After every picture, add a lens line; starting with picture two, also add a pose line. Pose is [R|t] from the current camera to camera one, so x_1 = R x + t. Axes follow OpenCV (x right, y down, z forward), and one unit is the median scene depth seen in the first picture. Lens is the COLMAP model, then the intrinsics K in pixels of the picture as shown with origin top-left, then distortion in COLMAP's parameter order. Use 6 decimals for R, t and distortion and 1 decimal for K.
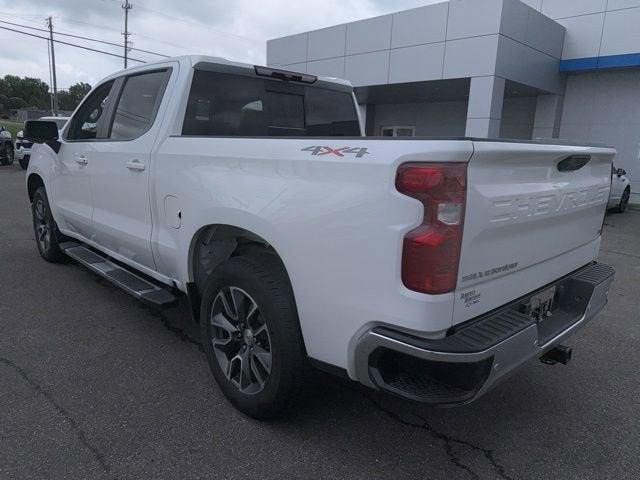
lens RADIAL K [[451.3, 0, 320.0], [0, 451.3, 240.0], [0, 0, 1]] dist [0.042137, -0.049808]
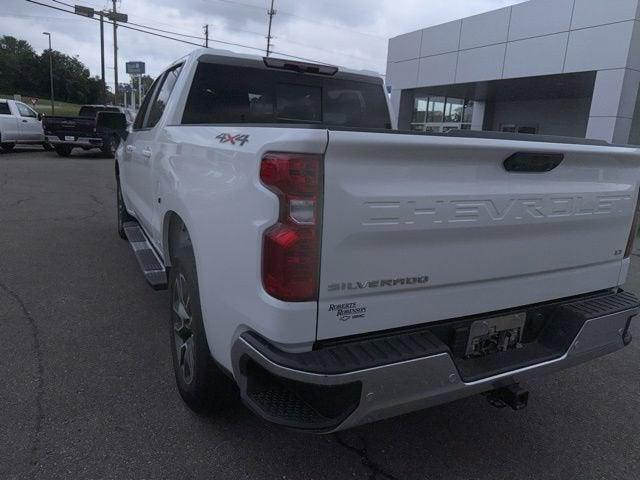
lens RADIAL K [[455.9, 0, 319.7], [0, 455.9, 223.2], [0, 0, 1]] dist [0.001165, -0.006556]
pose [[0.961440, 0.072408, -0.265311, 0.413262], [-0.080555, 0.996551, -0.019941, -0.014669], [0.262952, 0.040544, 0.963957, 0.117546]]
